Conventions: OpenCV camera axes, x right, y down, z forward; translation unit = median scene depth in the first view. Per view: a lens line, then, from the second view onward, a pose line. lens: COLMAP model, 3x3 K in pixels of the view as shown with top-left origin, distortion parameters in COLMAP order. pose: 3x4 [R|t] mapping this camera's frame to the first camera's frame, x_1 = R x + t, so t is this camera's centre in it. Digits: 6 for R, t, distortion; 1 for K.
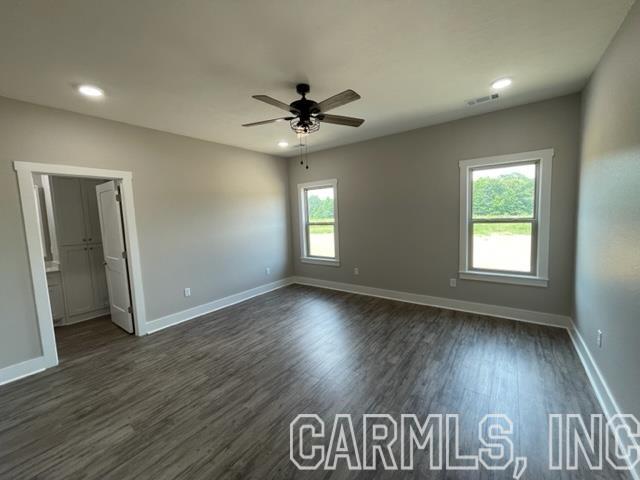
lens RADIAL K [[259.0, 0, 318.0], [0, 259.0, 237.2], [0, 0, 1]] dist [-0.001007, -0.000115]
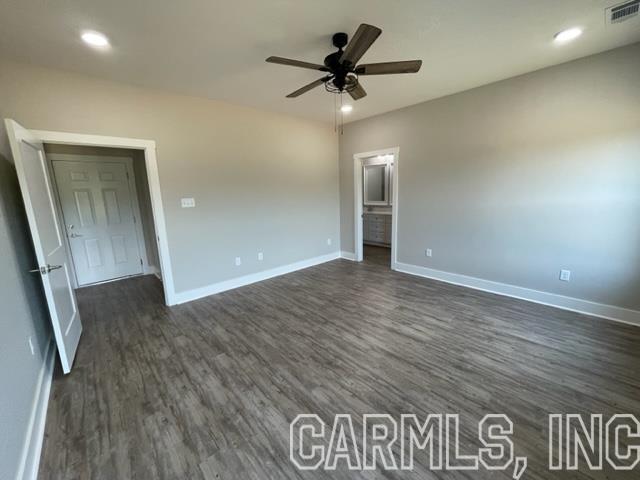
lens RADIAL K [[259.0, 0, 318.0], [0, 259.0, 237.2], [0, 0, 1]] dist [-0.001007, -0.000115]
pose [[-0.190360, 0.223707, -0.955886, 0.670835], [-0.044538, 0.970720, 0.236048, -0.094484], [0.980704, 0.087507, -0.174823, 0.818172]]
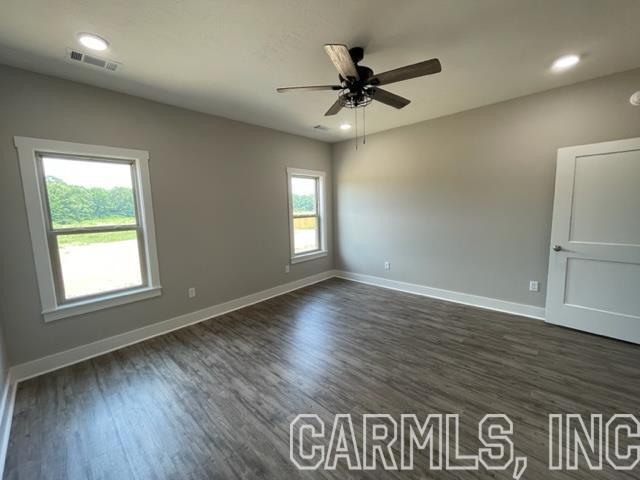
lens RADIAL K [[259.0, 0, 318.0], [0, 259.0, 237.2], [0, 0, 1]] dist [-0.001007, -0.000115]
pose [[0.114831, -0.077299, 0.990373, -0.689905], [0.111029, 0.991720, 0.064531, -0.033549], [-0.987161, 0.102550, 0.122463, 0.778131]]
